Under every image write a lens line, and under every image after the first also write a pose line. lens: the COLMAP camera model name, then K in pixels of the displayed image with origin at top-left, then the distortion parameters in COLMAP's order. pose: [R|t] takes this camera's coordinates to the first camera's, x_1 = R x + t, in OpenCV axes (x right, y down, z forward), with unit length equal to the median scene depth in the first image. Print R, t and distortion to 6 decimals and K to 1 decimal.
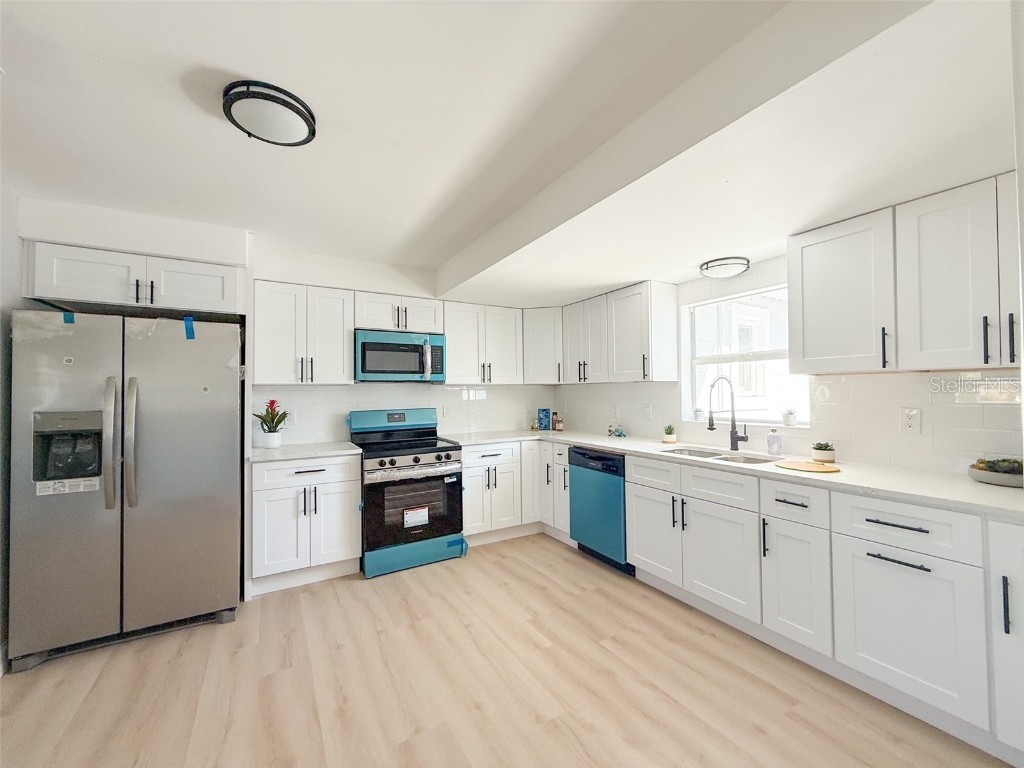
lens RADIAL K [[408.4, 0, 510.3], [0, 408.4, 384.3], [0, 0, 1]] dist [-0.000340, 0.000026]
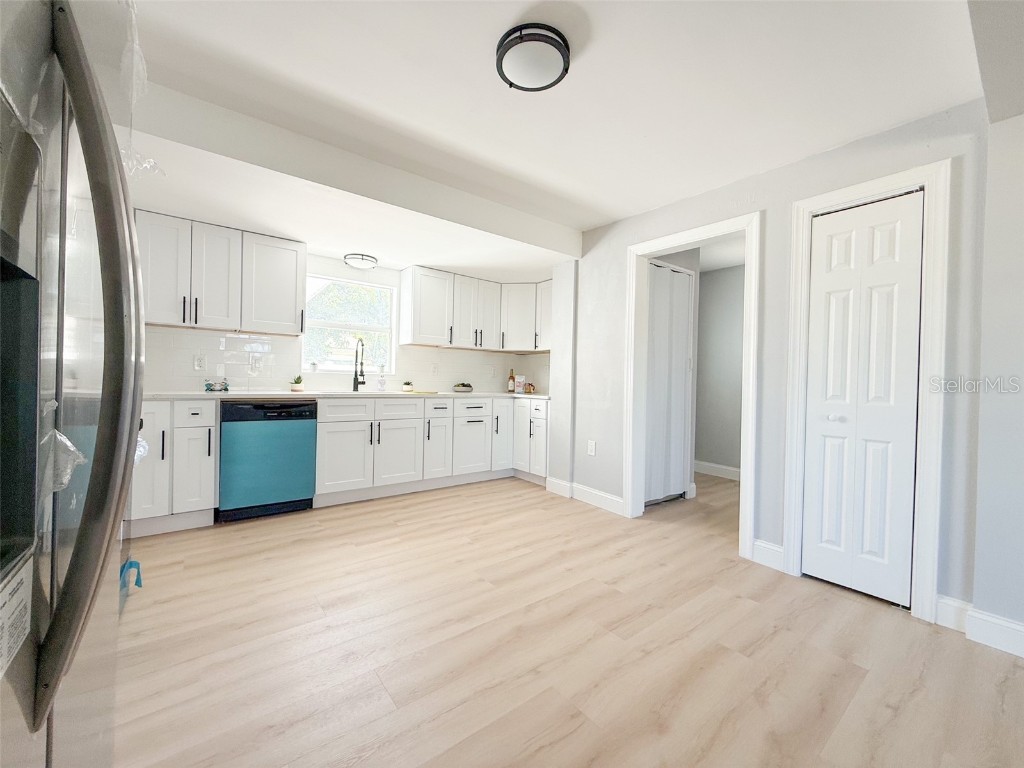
lens RADIAL K [[408.4, 0, 510.3], [0, 408.4, 384.3], [0, 0, 1]] dist [-0.000340, 0.000026]
pose [[-0.126952, -0.001001, 0.991908, -0.860871], [-0.041120, 0.999145, -0.004254, 0.111928], [-0.991056, -0.041327, -0.126884, 0.603535]]
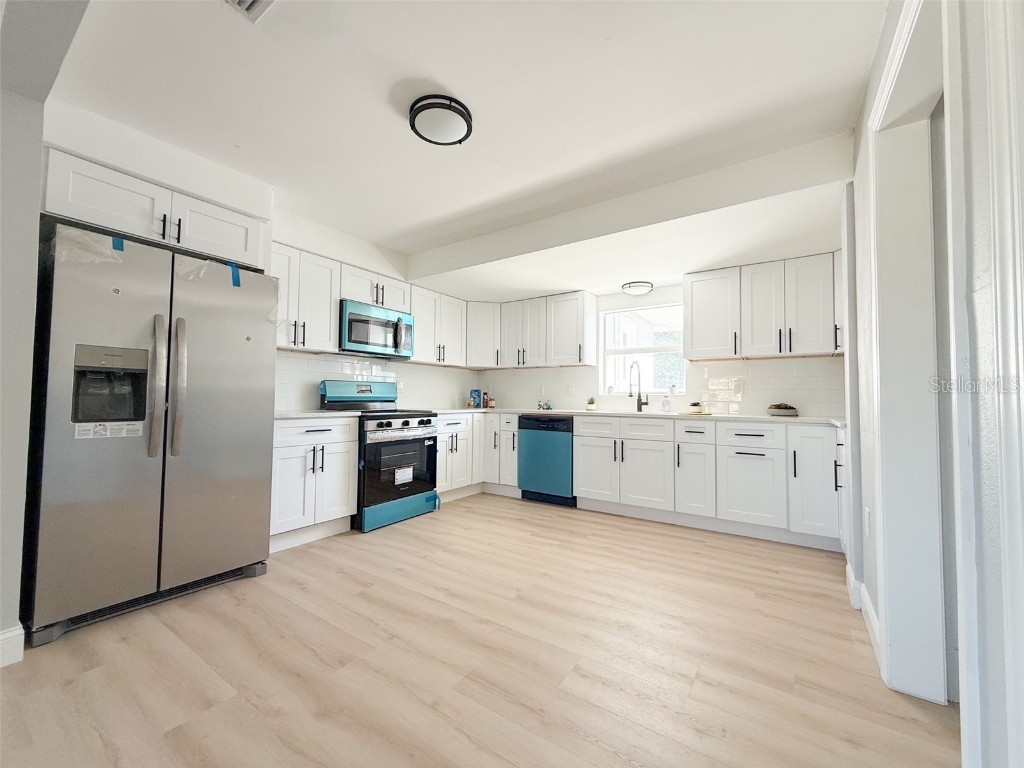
lens RADIAL K [[408.4, 0, 510.3], [0, 408.4, 384.3], [0, 0, 1]] dist [-0.000340, 0.000026]
pose [[0.904744, 0.035632, 0.424462, -0.470822], [-0.028415, 0.999324, -0.023321, 0.101761], [-0.425006, 0.009038, 0.905145, -0.131403]]
